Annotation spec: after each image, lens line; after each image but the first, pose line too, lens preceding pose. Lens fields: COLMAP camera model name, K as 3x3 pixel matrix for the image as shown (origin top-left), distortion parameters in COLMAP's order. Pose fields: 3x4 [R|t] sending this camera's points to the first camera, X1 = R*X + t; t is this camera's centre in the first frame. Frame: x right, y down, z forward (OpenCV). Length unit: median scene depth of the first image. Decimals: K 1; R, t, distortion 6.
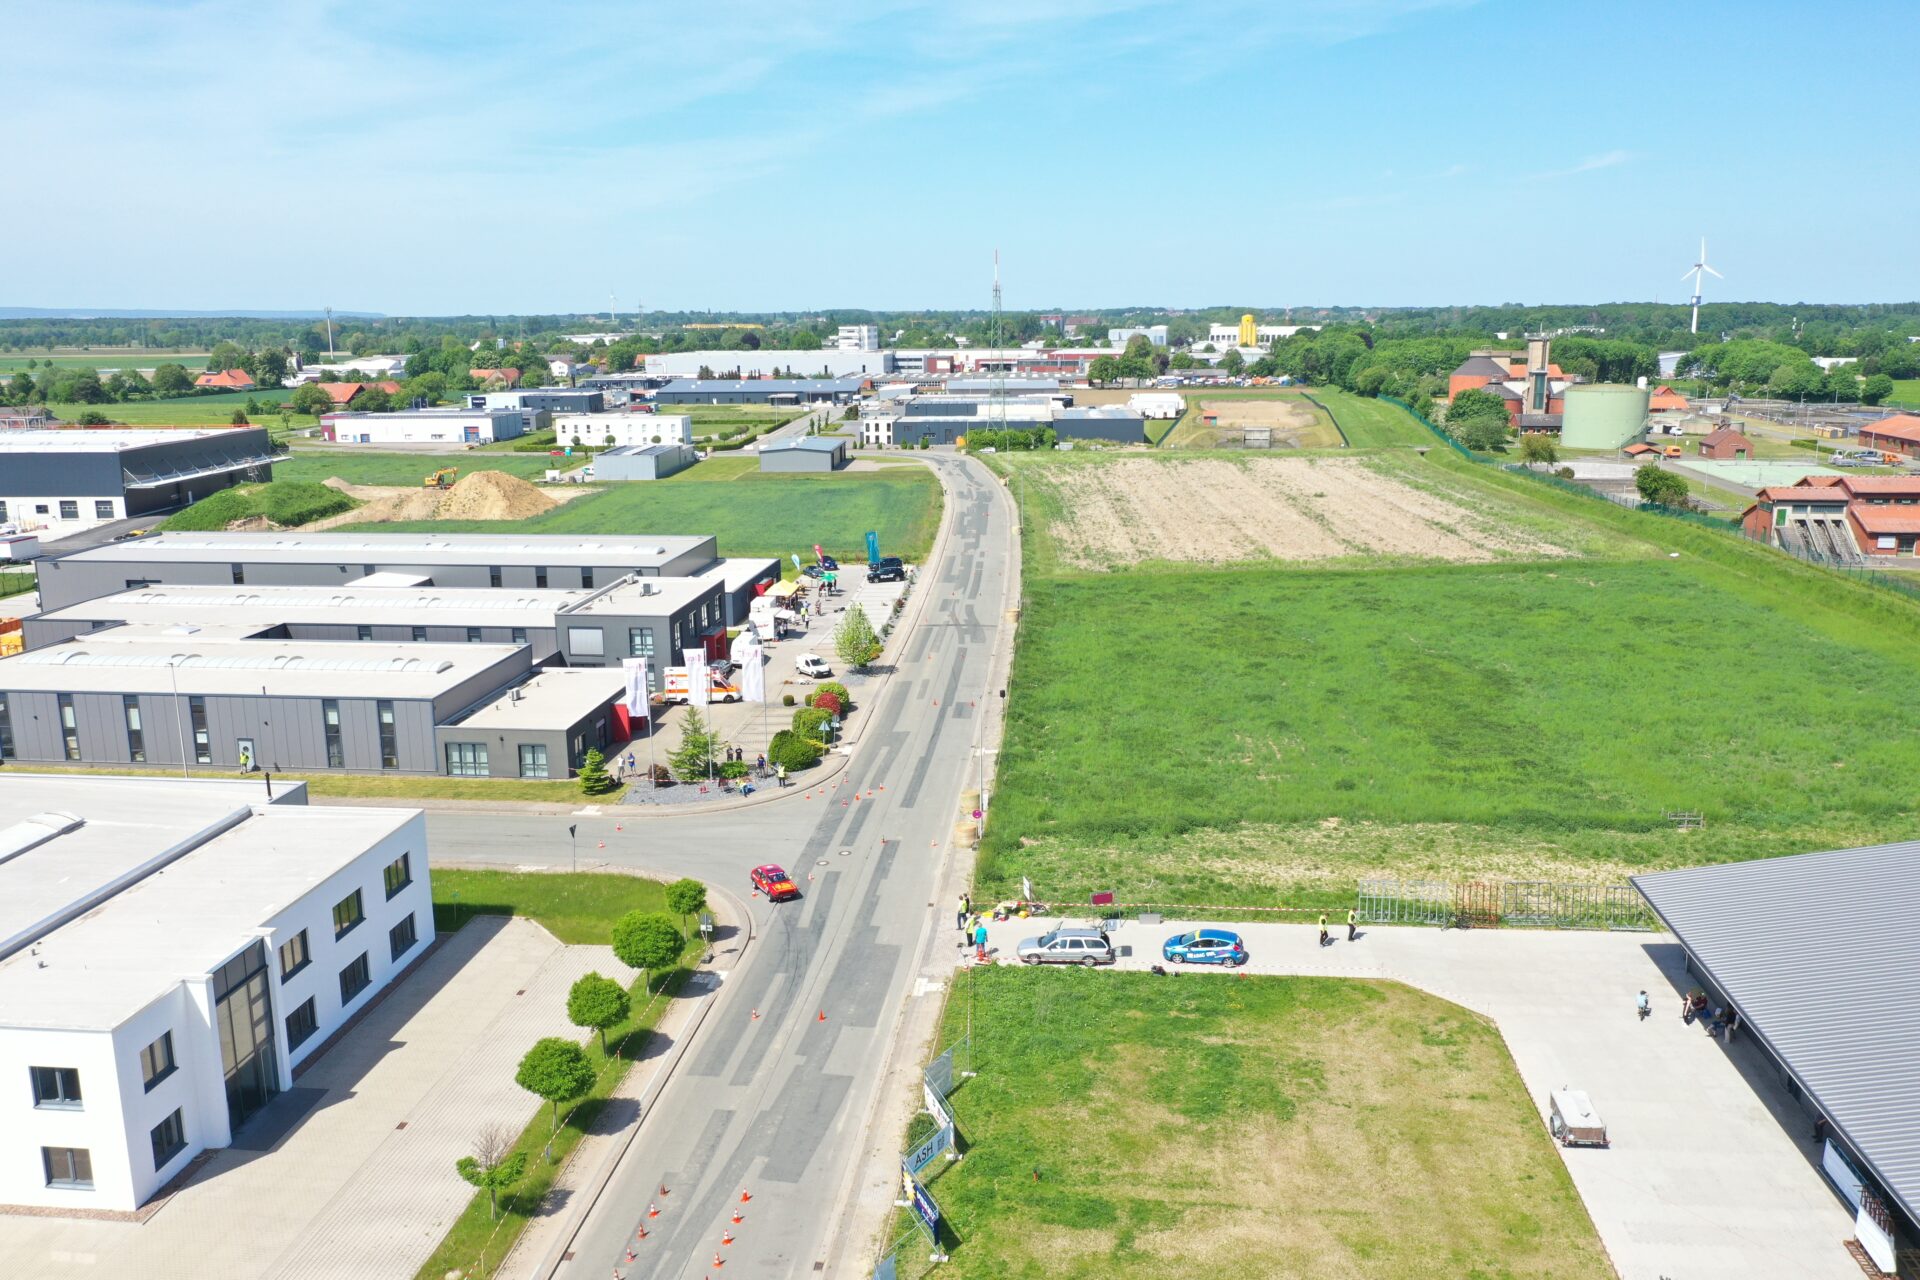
lens RADIAL K [[1511.3, 0, 955.9], [0, 1511.3, 634.8], [0, 0, 1]] dist [0.005920, -0.001907]
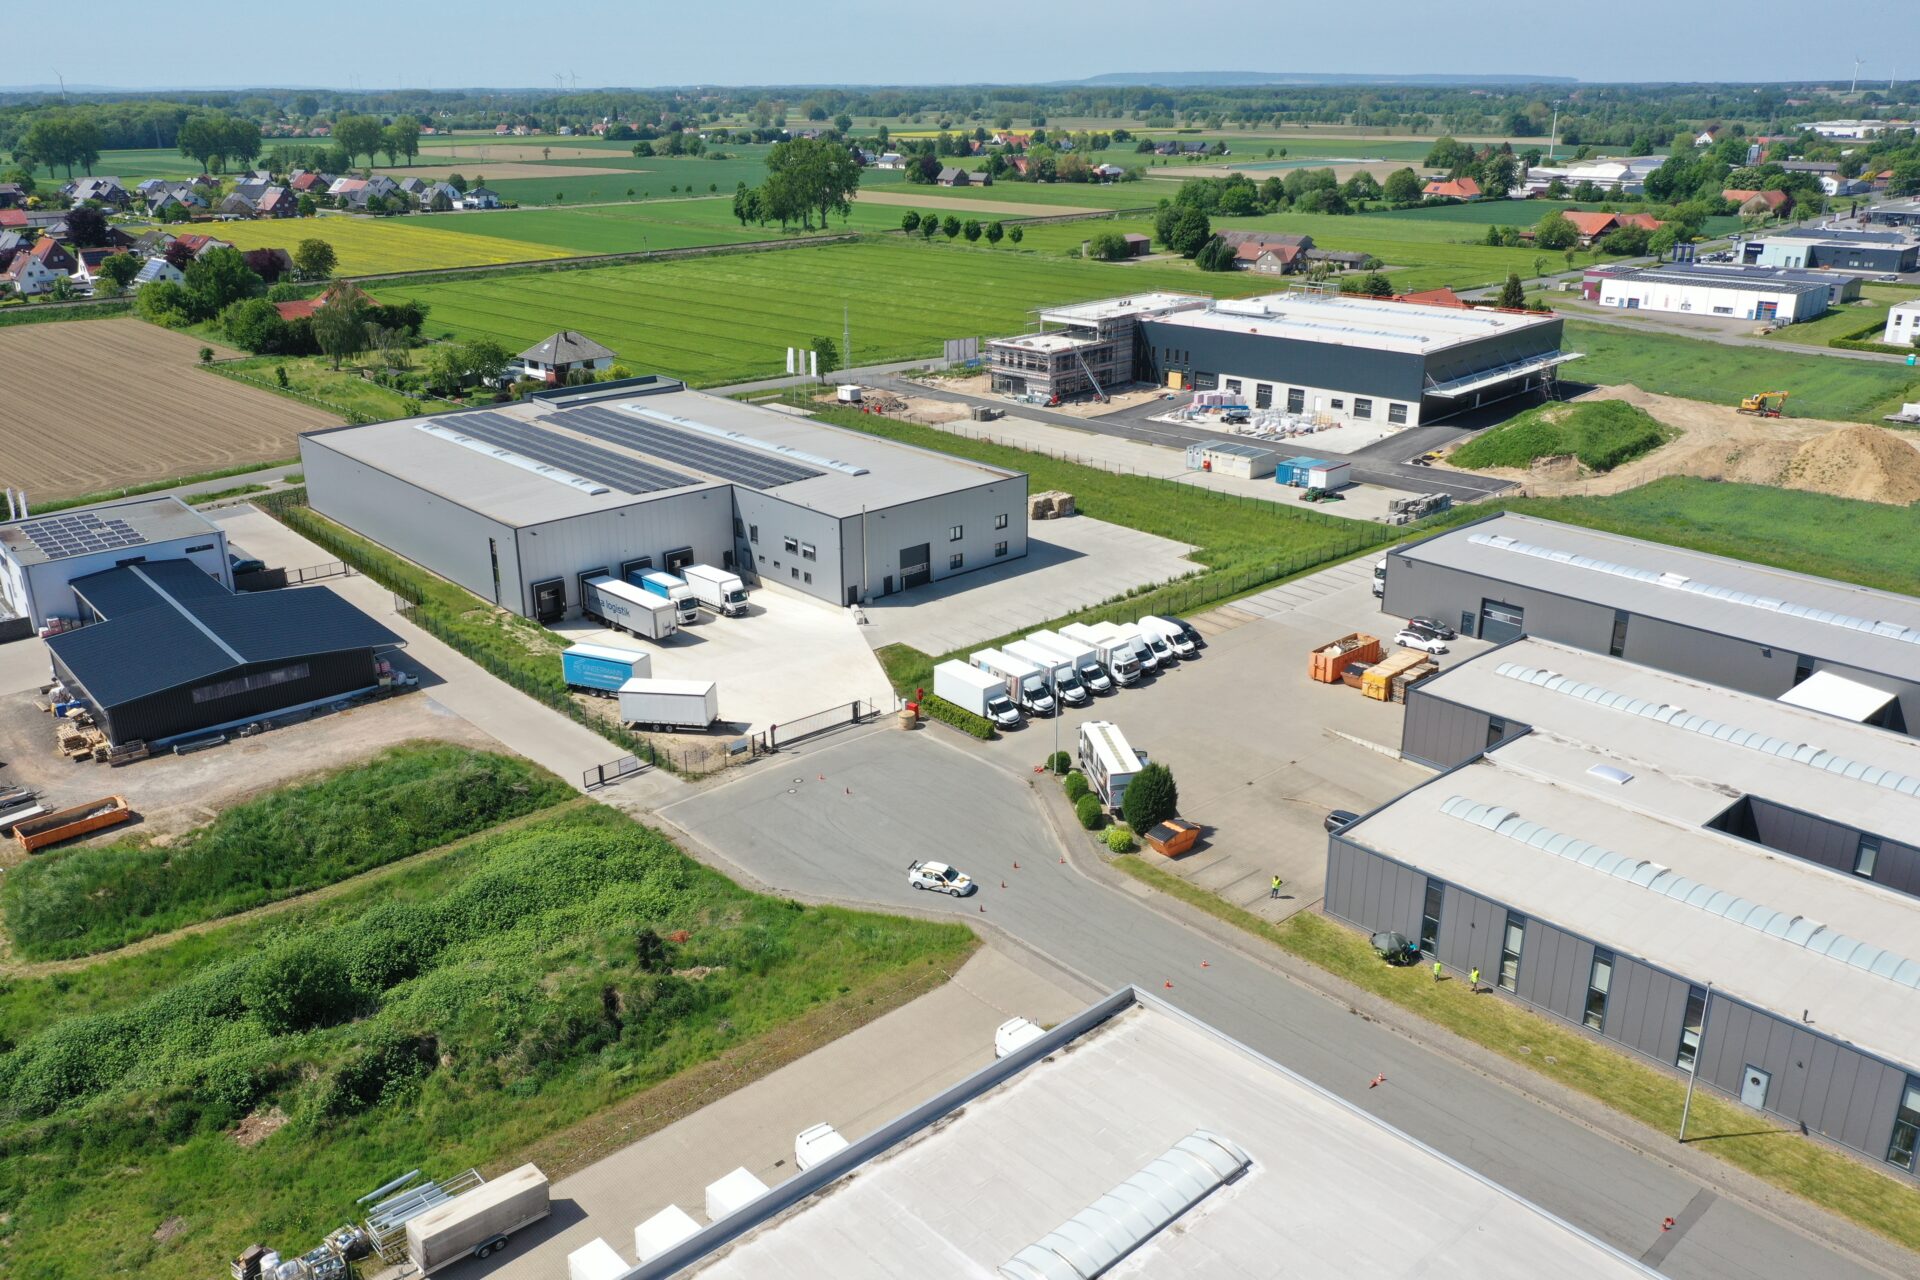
lens RADIAL K [[1511.3, 0, 955.9], [0, 1511.3, 634.8], [0, 0, 1]] dist [0.005920, -0.001907]
pose [[0.751910, 0.232501, -0.616907, -0.393820], [-0.141564, 0.970862, 0.193356, -0.227485], [0.643887, -0.058054, 0.762915, 0.255182]]
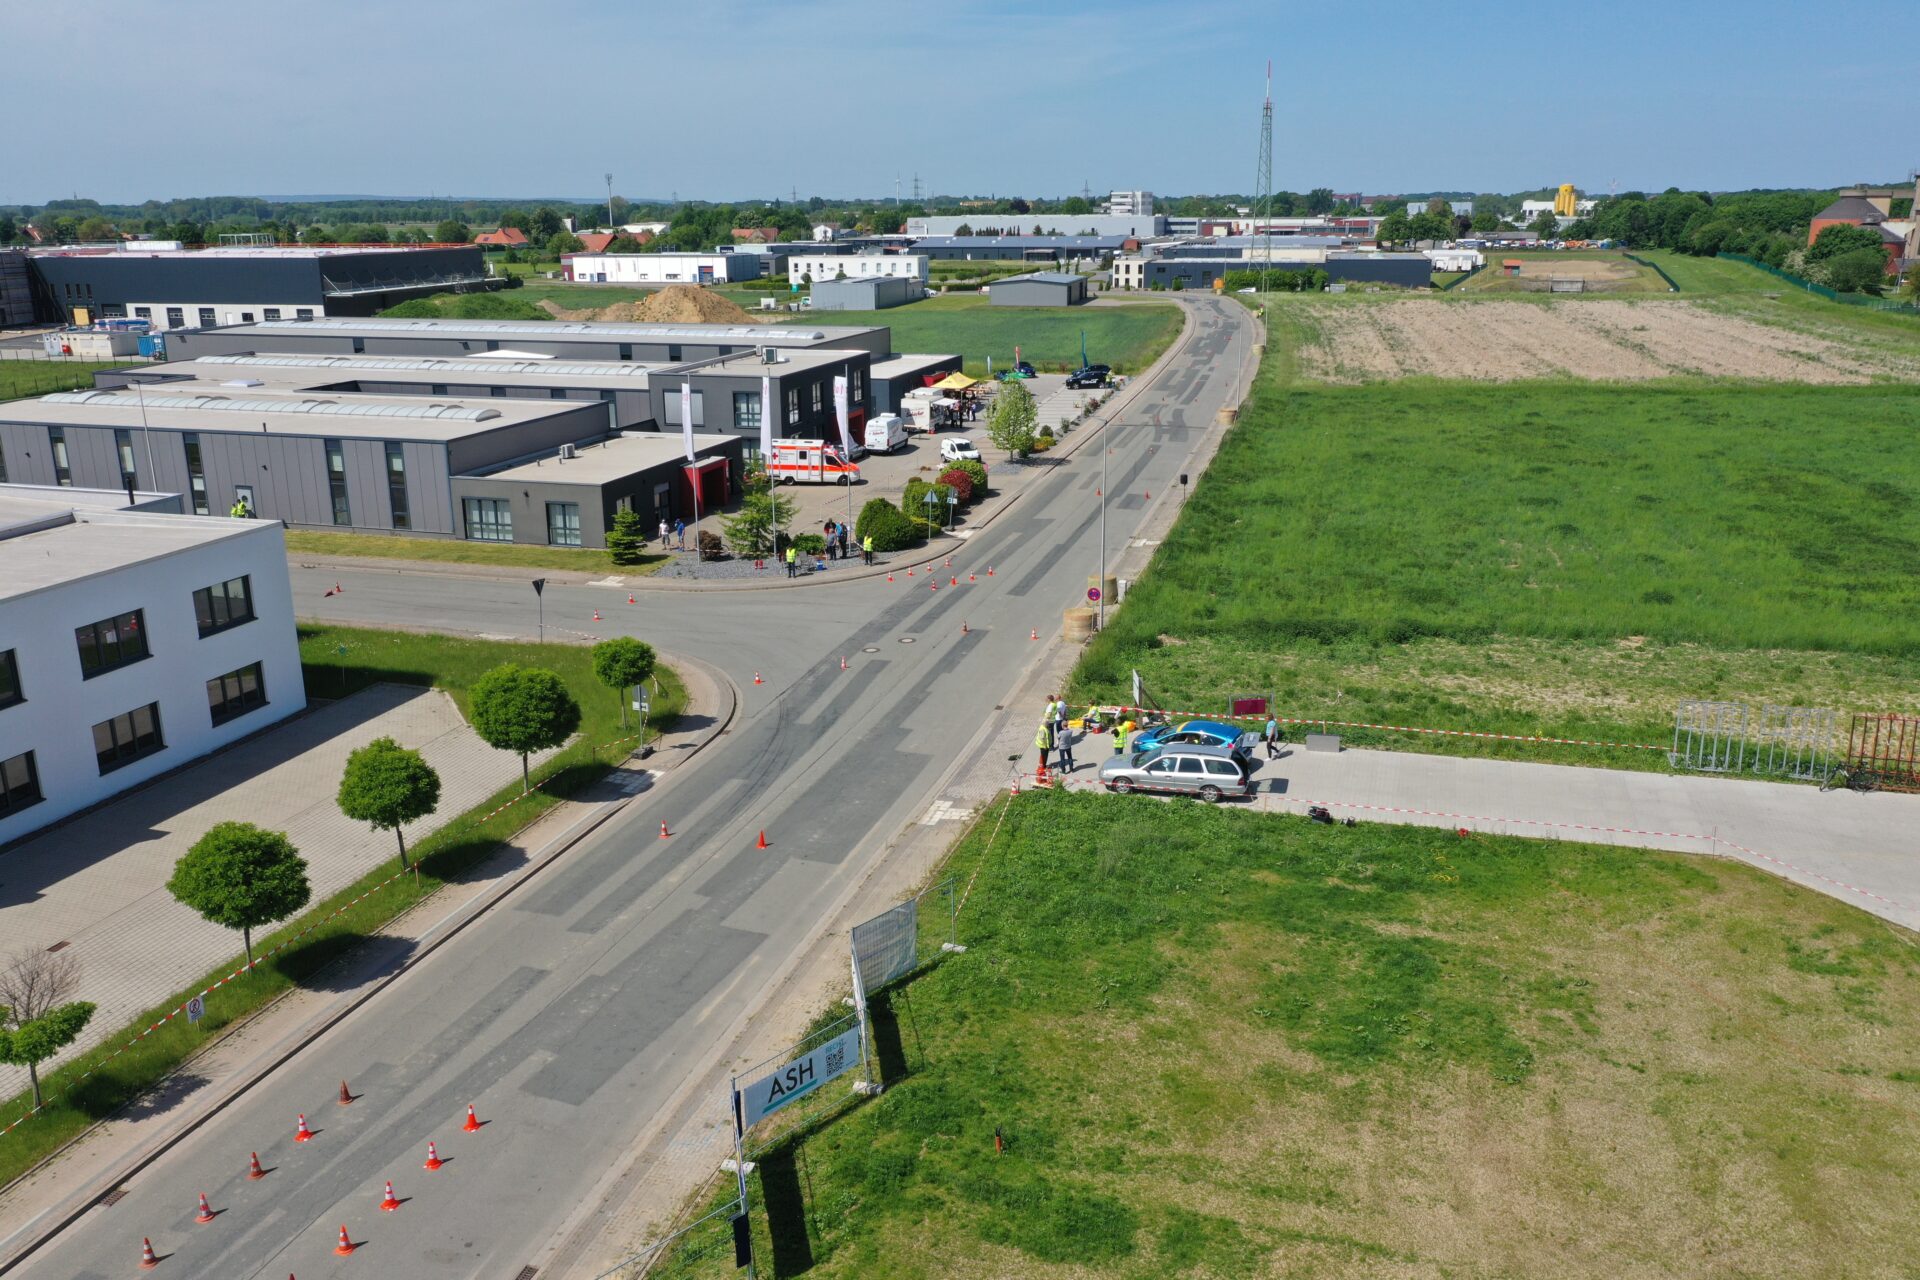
lens RADIAL K [[1511.3, 0, 955.9], [0, 1511.3, 634.8], [0, 0, 1]] dist [0.005920, -0.001907]
pose [[0.983107, 0.052146, -0.175445, 0.067109], [-0.040006, 0.996599, 0.072037, 0.080768], [0.178605, -0.063802, 0.981850, 0.274067]]
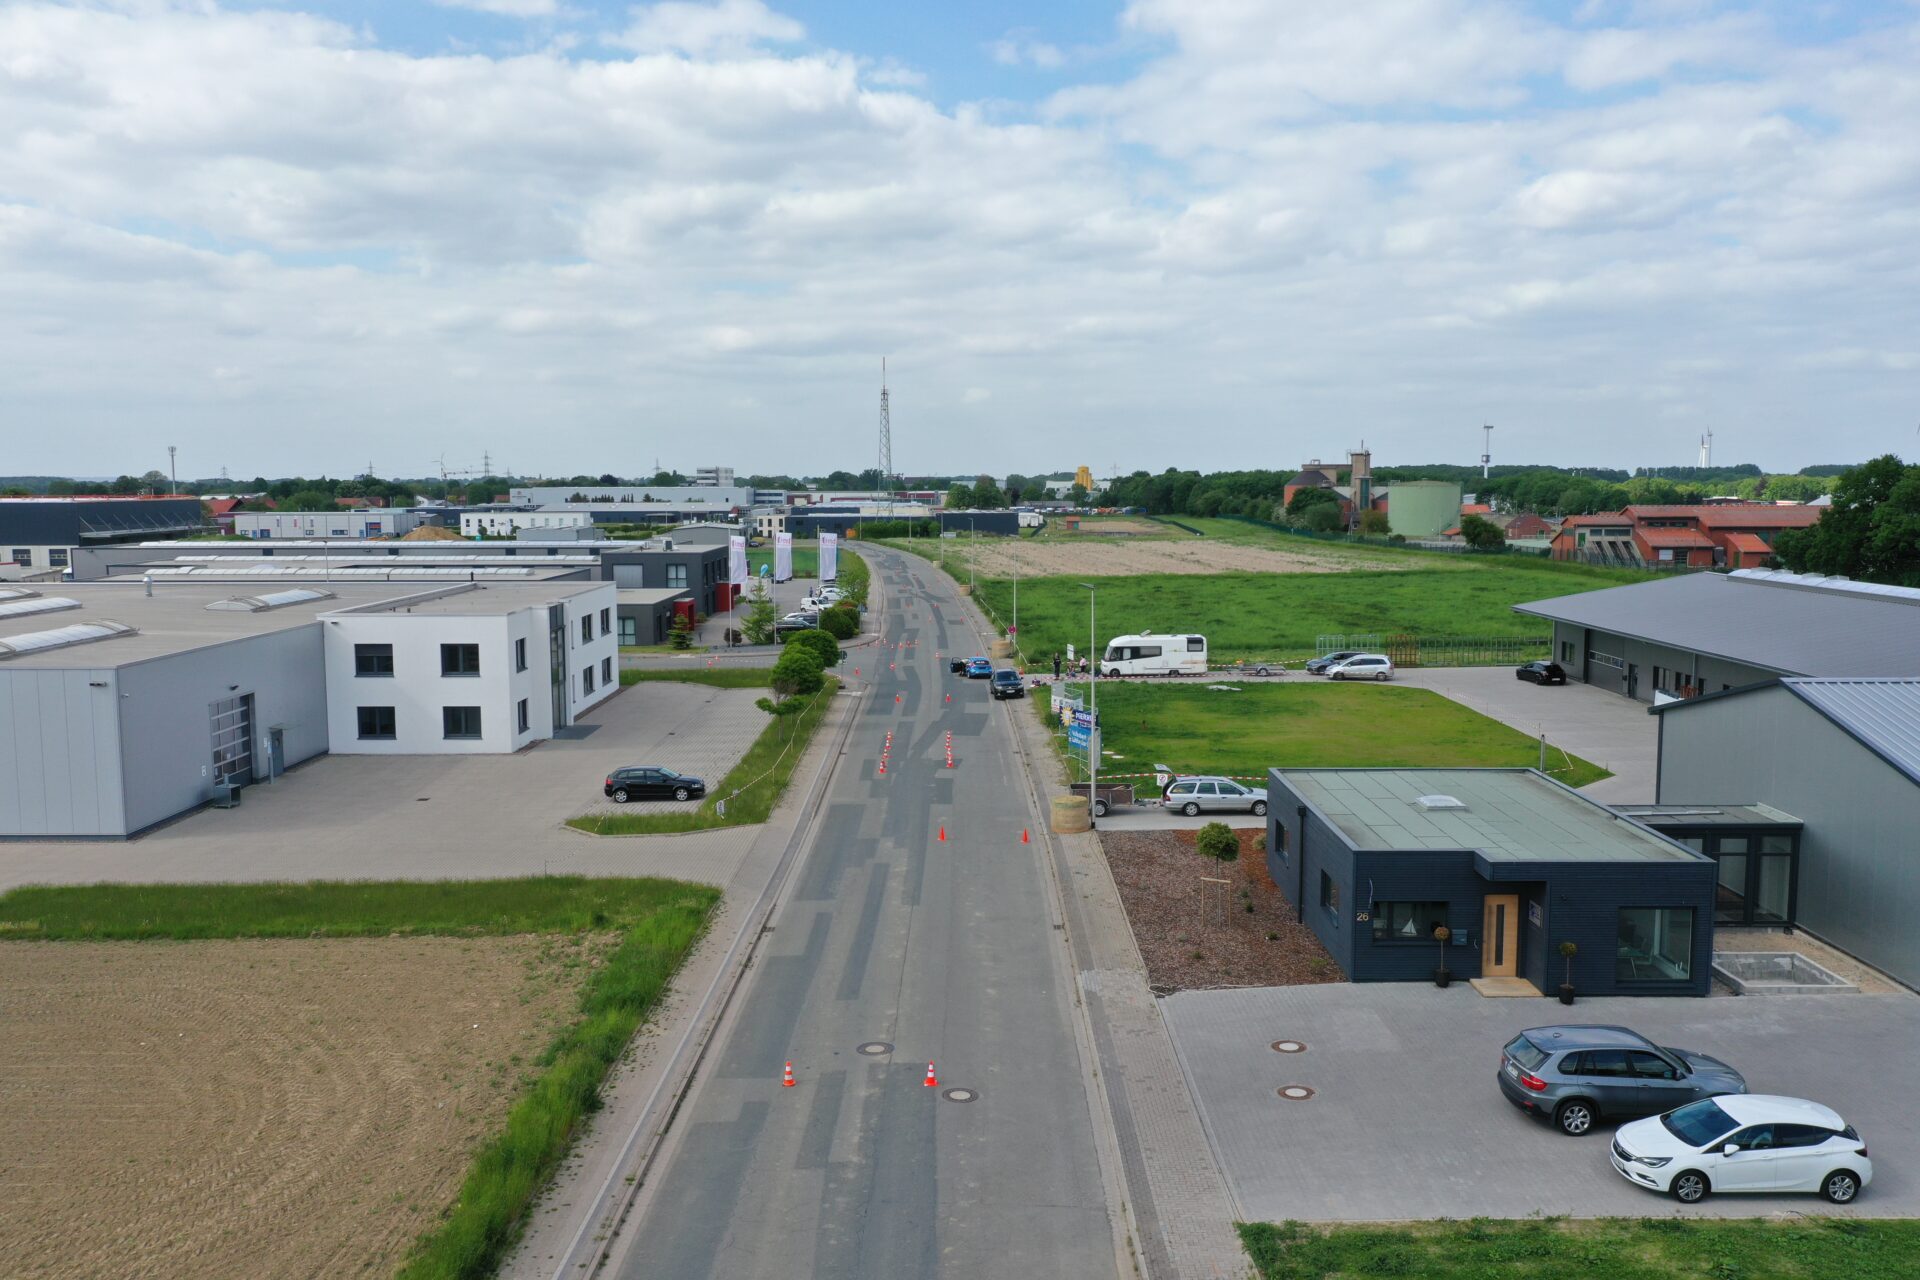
lens RADIAL K [[1511.3, 0, 955.9], [0, 1511.3, 634.8], [0, 0, 1]] dist [0.005920, -0.001907]
pose [[0.993667, -0.004025, 0.112289, -0.159947], [0.016514, 0.993737, -0.110516, 0.236293], [-0.111141, 0.111671, 0.987511, -0.232183]]
